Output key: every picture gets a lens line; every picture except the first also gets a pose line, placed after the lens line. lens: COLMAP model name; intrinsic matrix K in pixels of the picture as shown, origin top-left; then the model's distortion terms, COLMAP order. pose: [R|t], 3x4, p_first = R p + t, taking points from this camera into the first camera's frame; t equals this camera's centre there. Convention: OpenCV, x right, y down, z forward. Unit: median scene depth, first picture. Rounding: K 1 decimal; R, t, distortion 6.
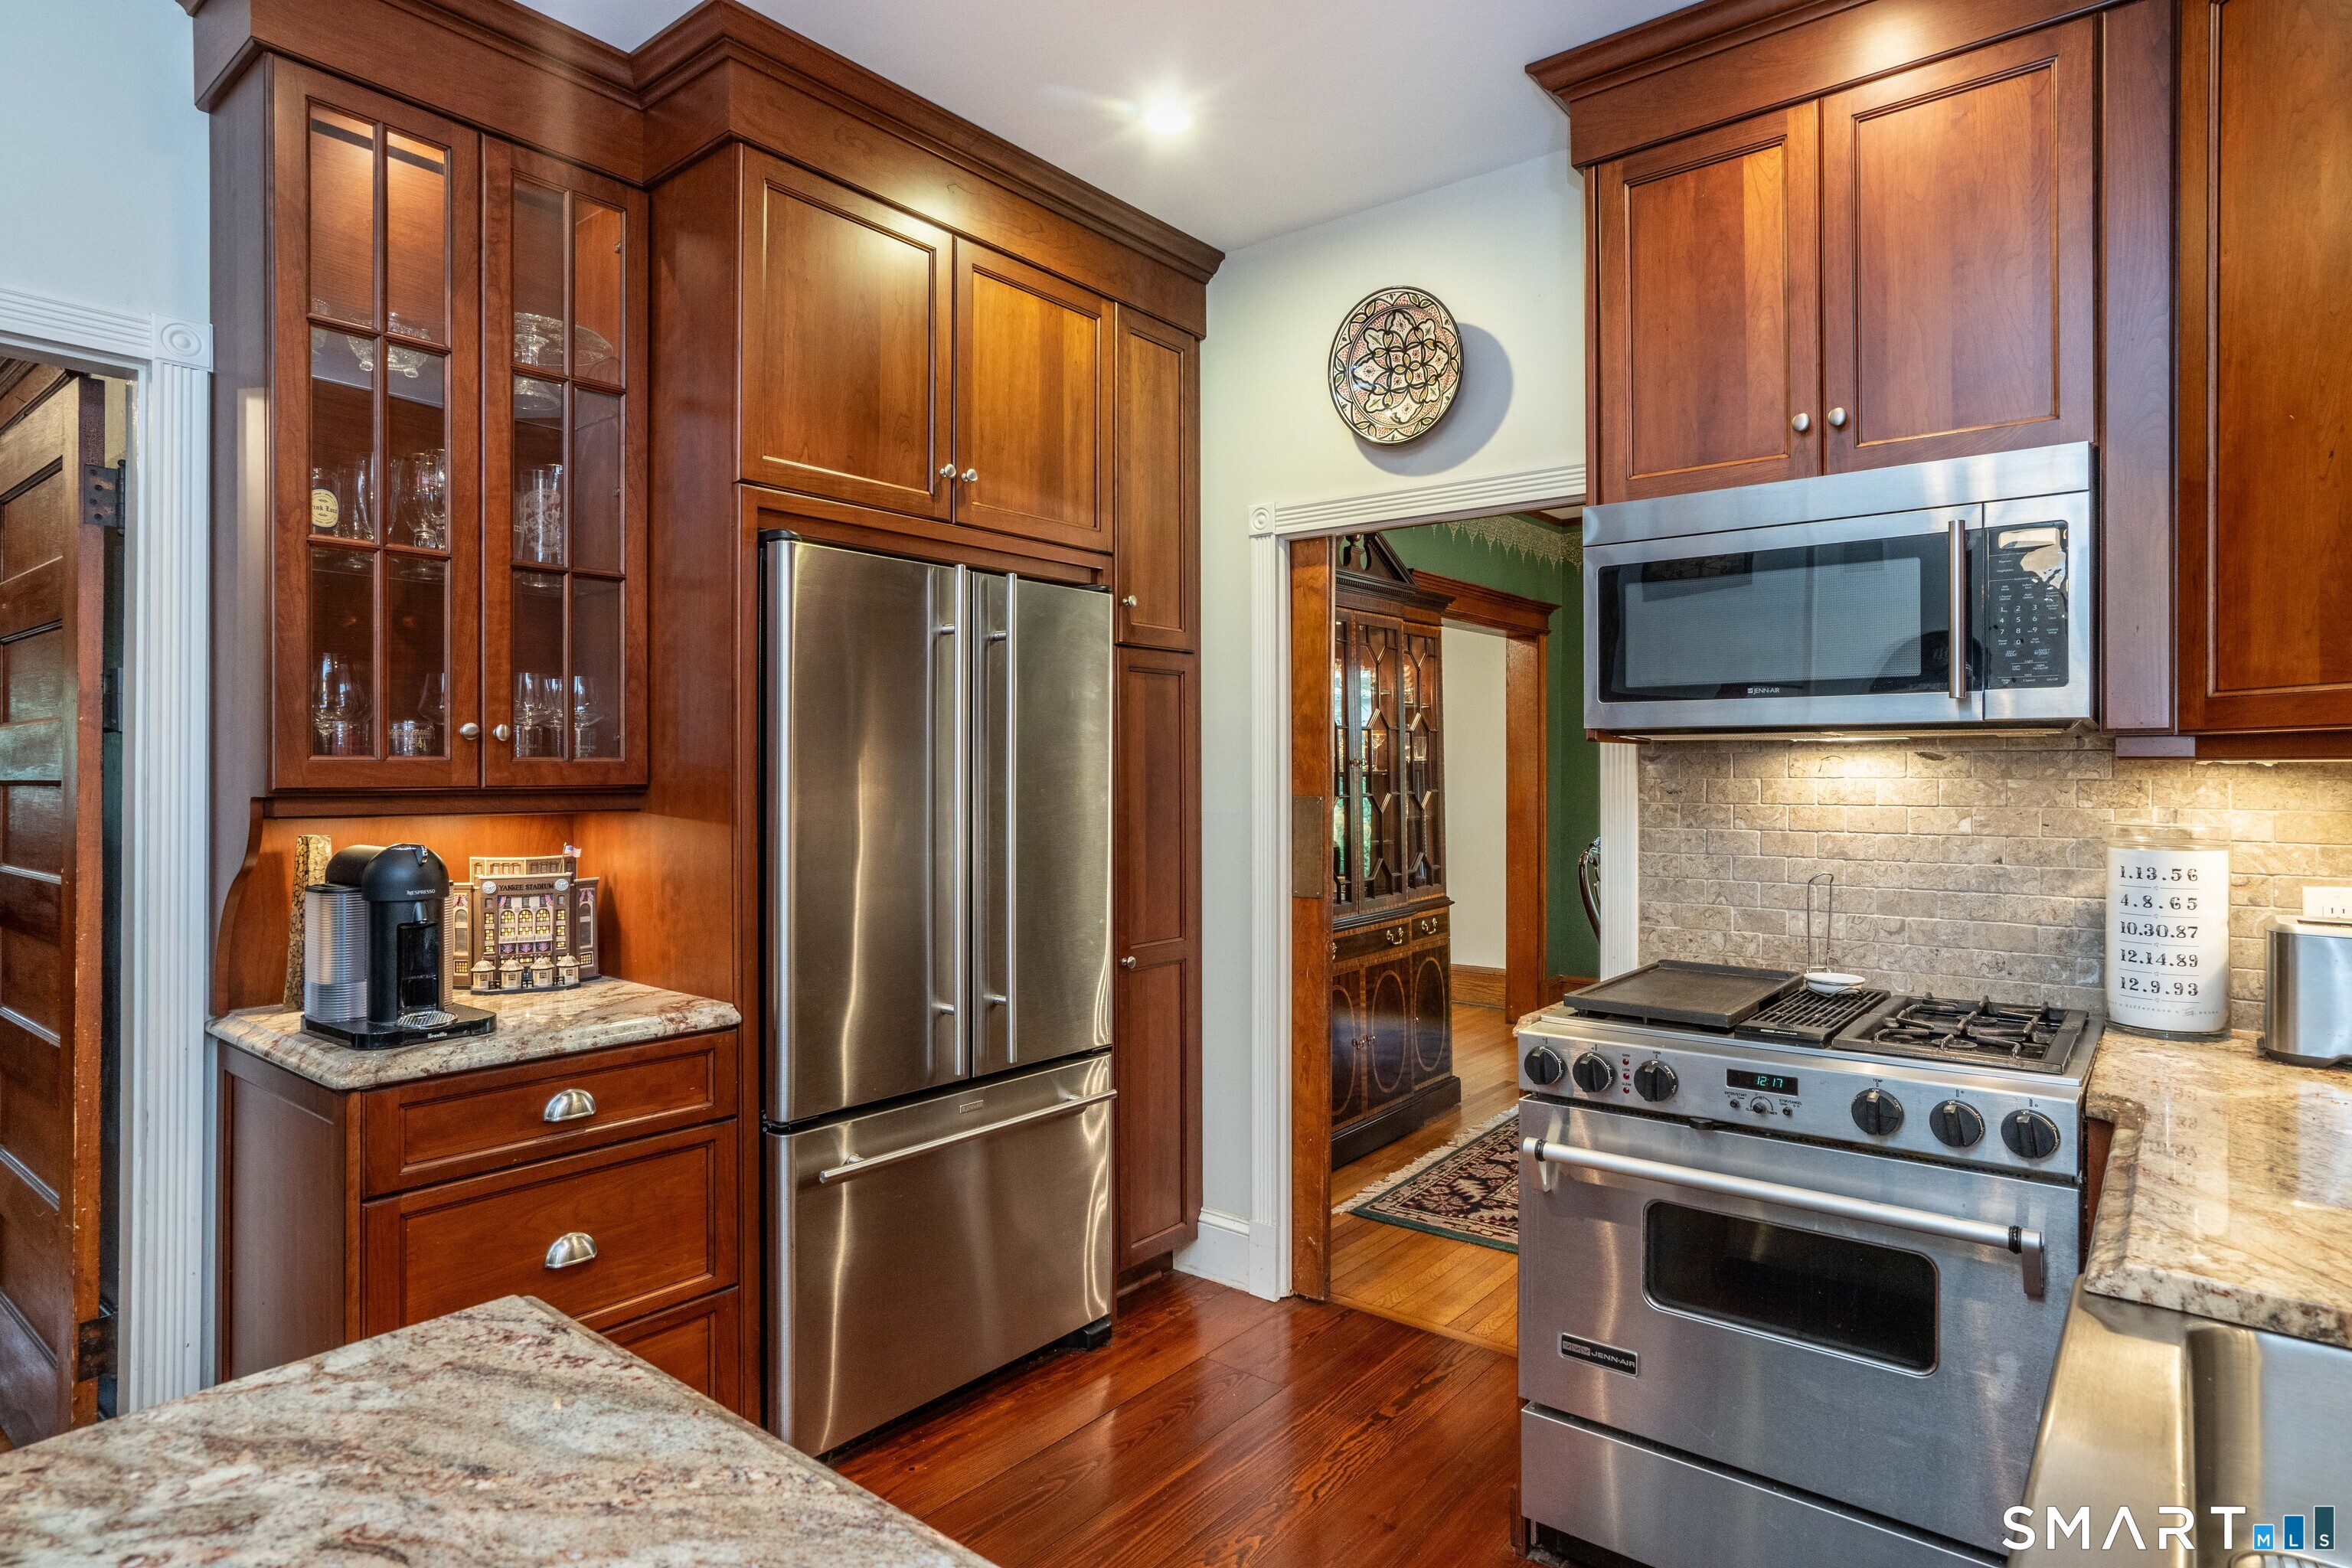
lens RADIAL K [[1272.3, 0, 1177.0], [0, 1272.3, 774.8], [0, 0, 1]] dist [-0.023682, -0.000446]
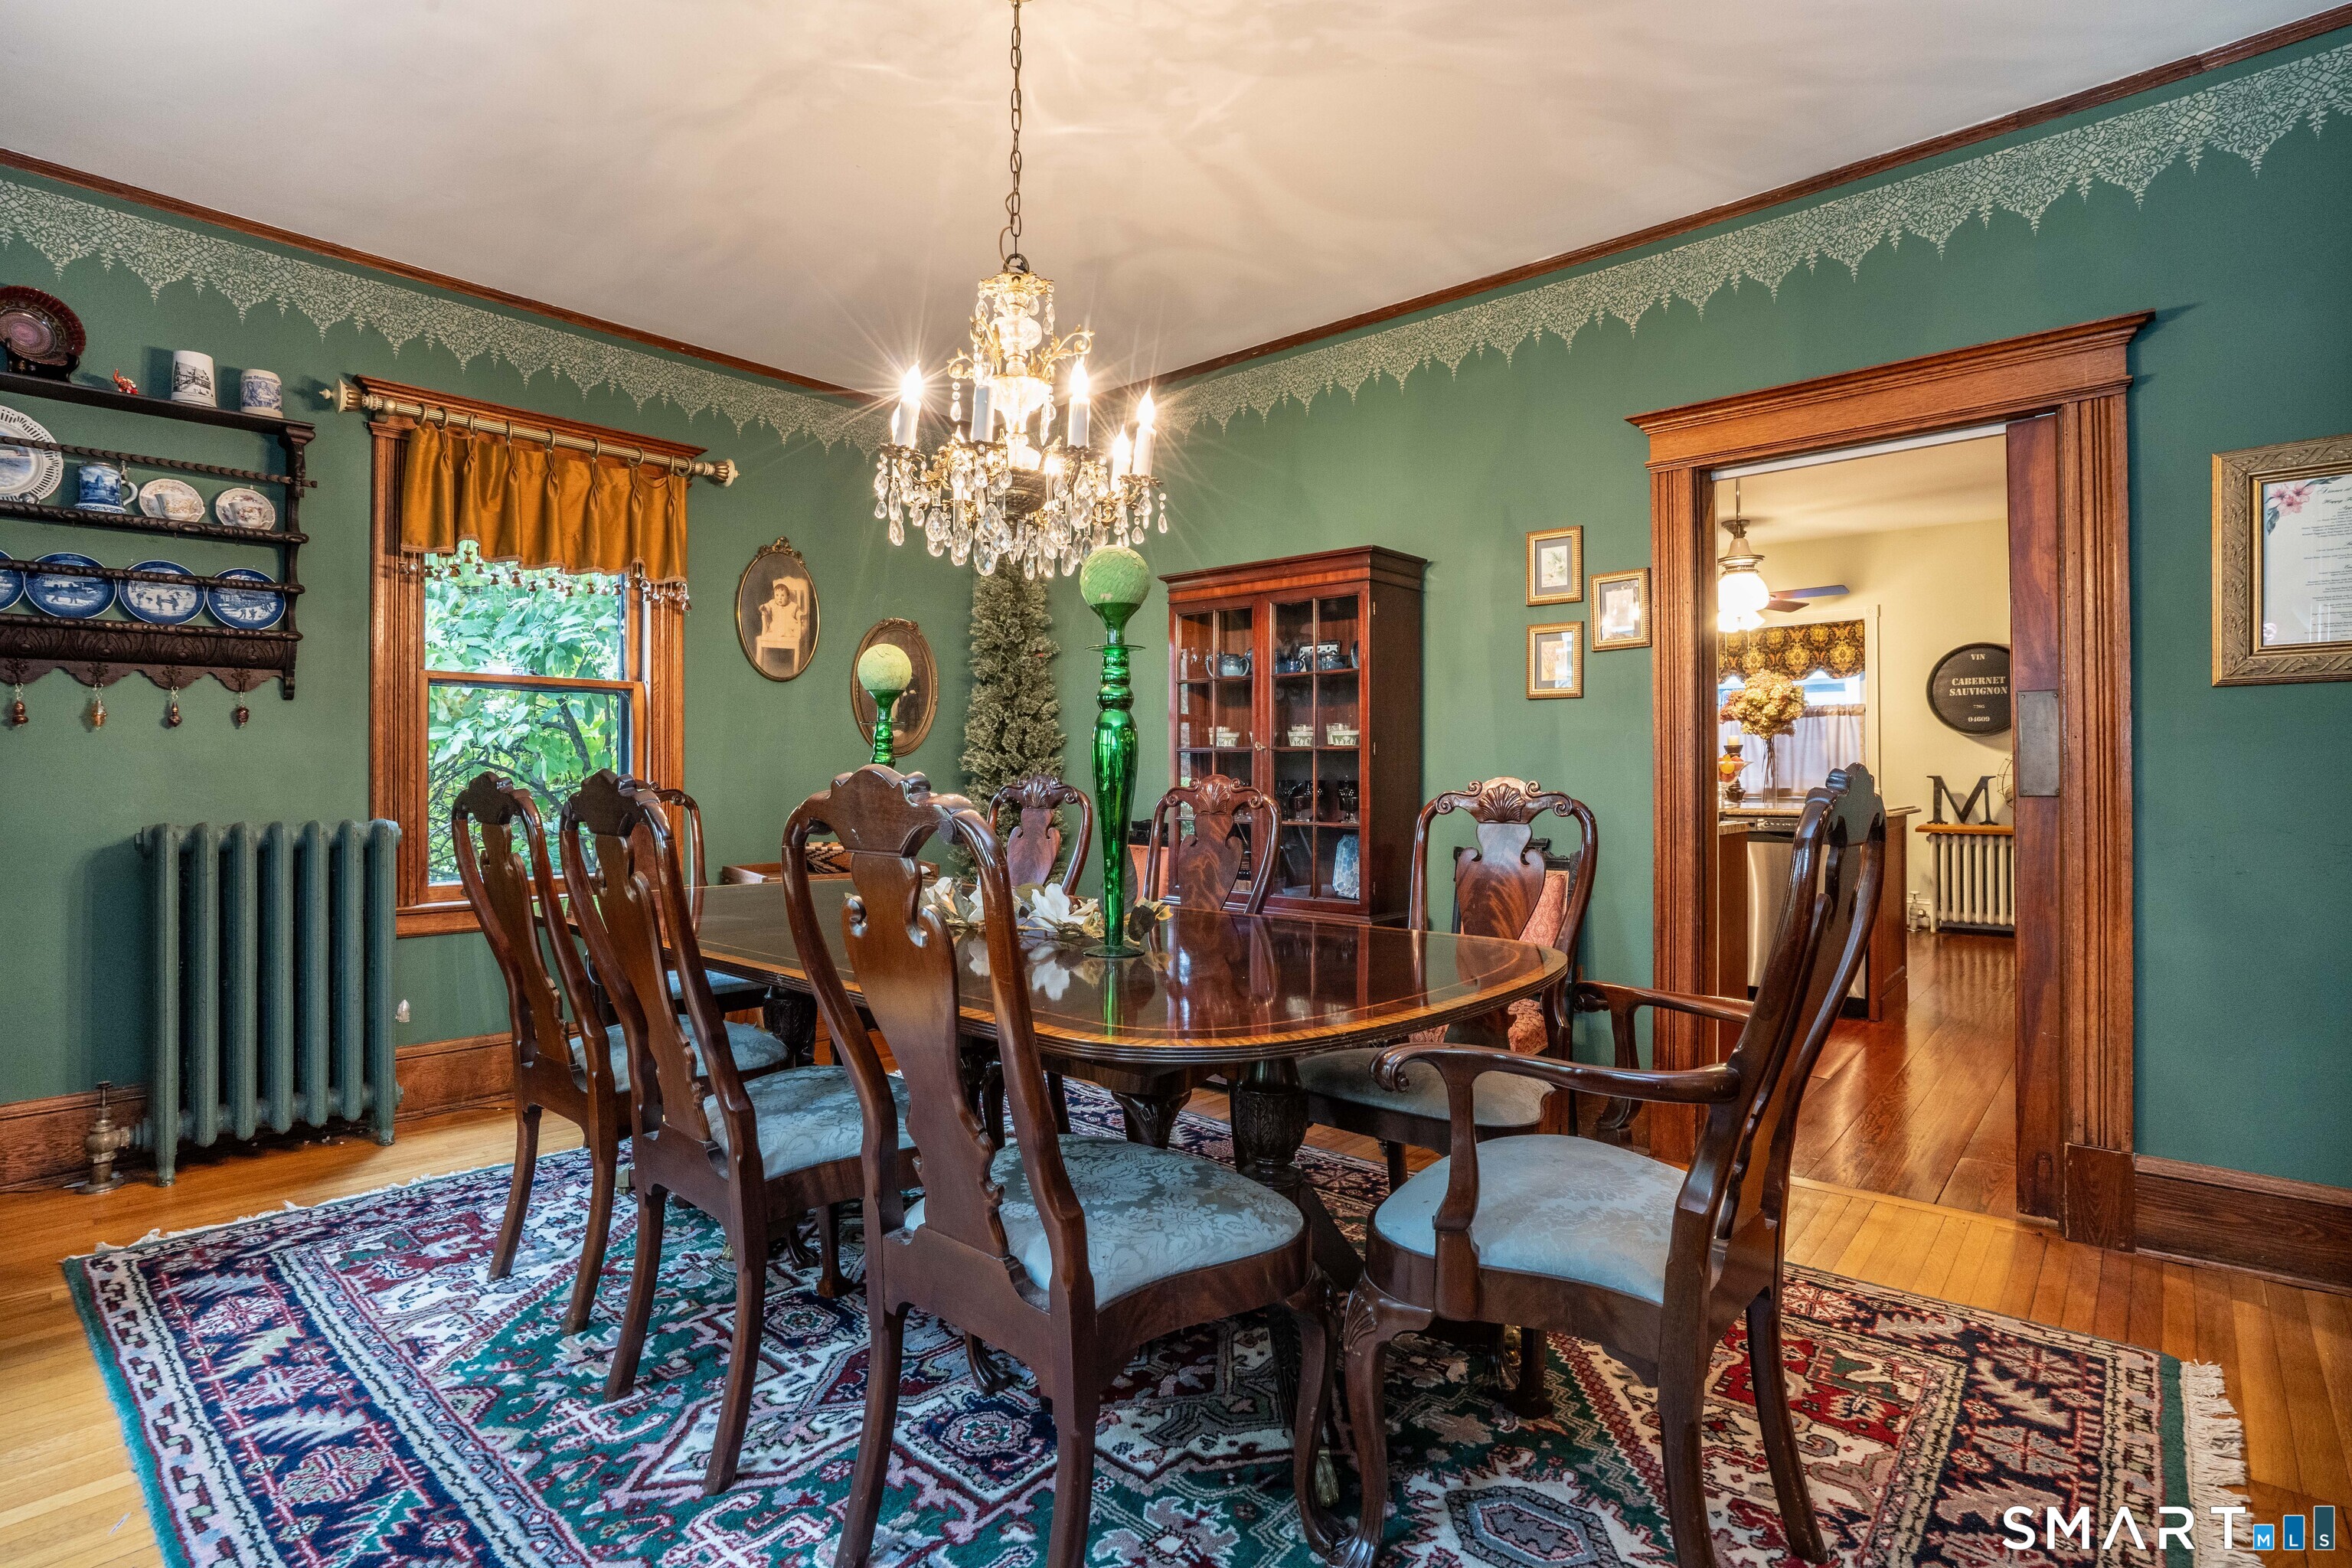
lens RADIAL K [[1146.0, 0, 1180.9], [0, 1146.0, 780.9], [0, 0, 1]] dist [-0.030840, -0.000585]
pose [[-0.999054, 0.008292, 0.042690, 0.865204], [0.008504, 0.999952, 0.004788, 0.092988], [-0.042648, 0.005146, -0.999077, 2.280626]]
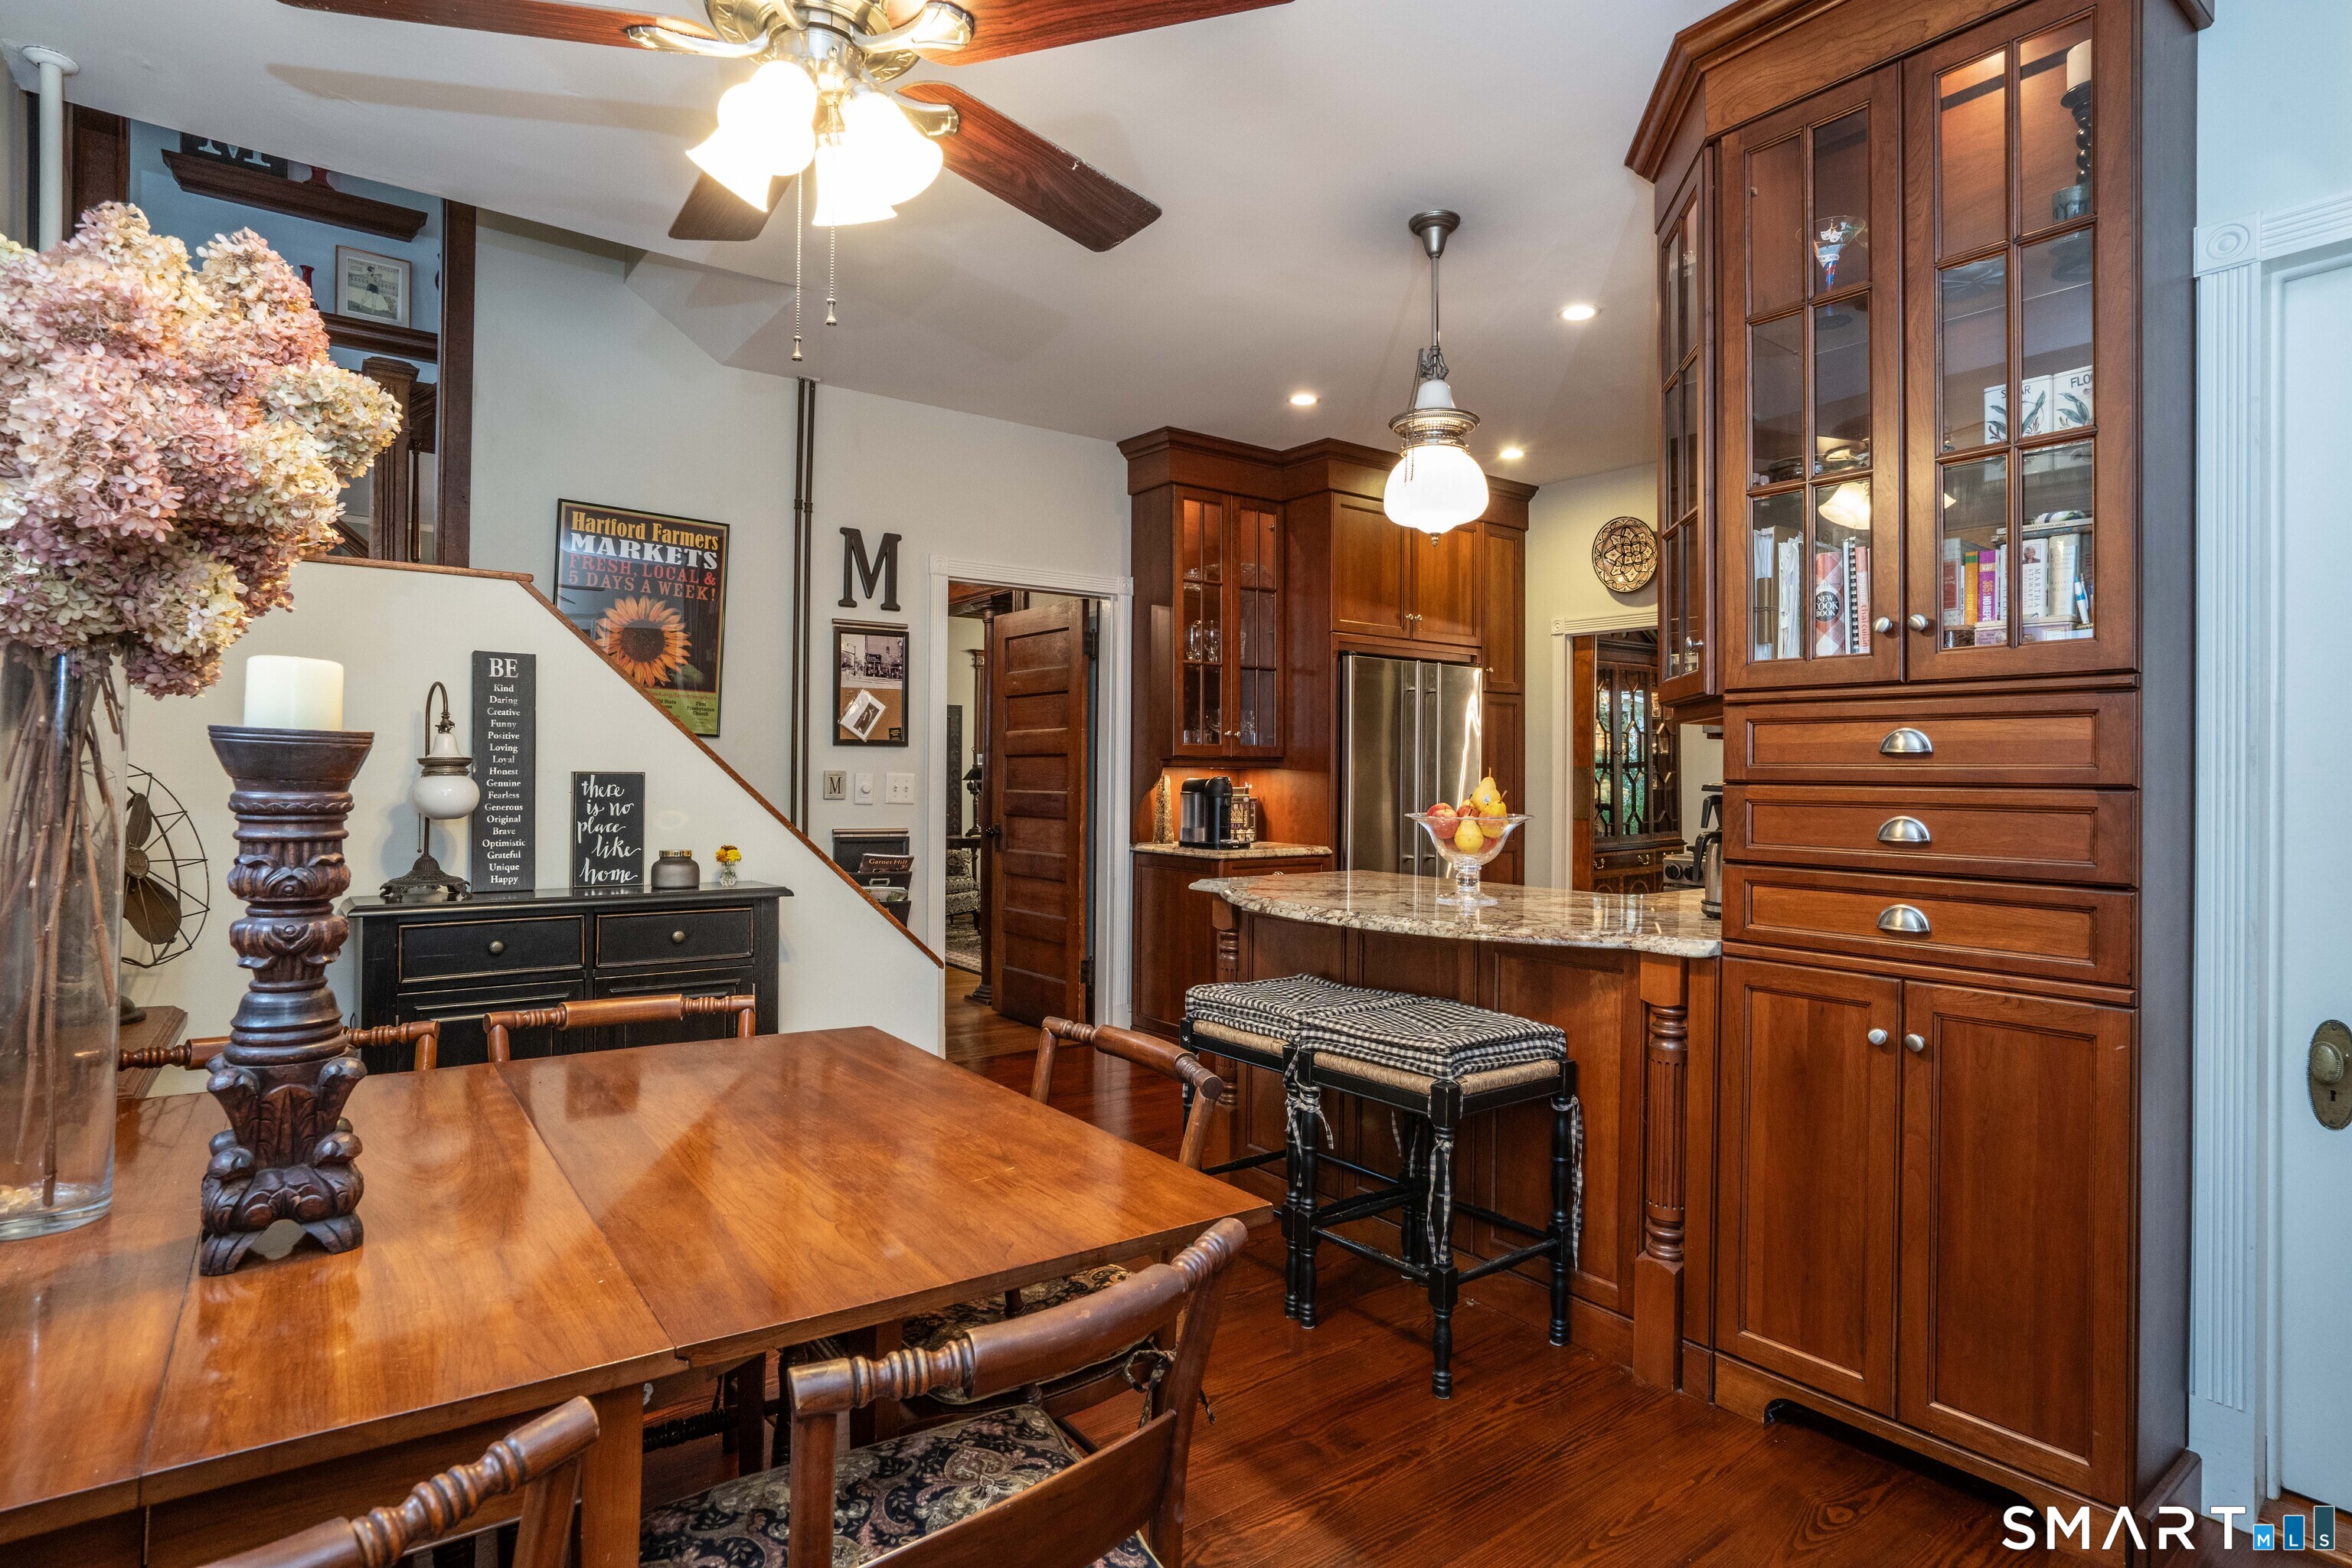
lens RADIAL K [[1203.6, 0, 1165.7], [0, 1203.6, 769.6], [0, 0, 1]] dist [-0.040289, -0.000007]
pose [[0.967090, 0.005873, -0.254368, -0.057099], [-0.007251, 0.999964, -0.004482, 0.039798], [0.254332, 0.006179, 0.967097, -1.130719]]
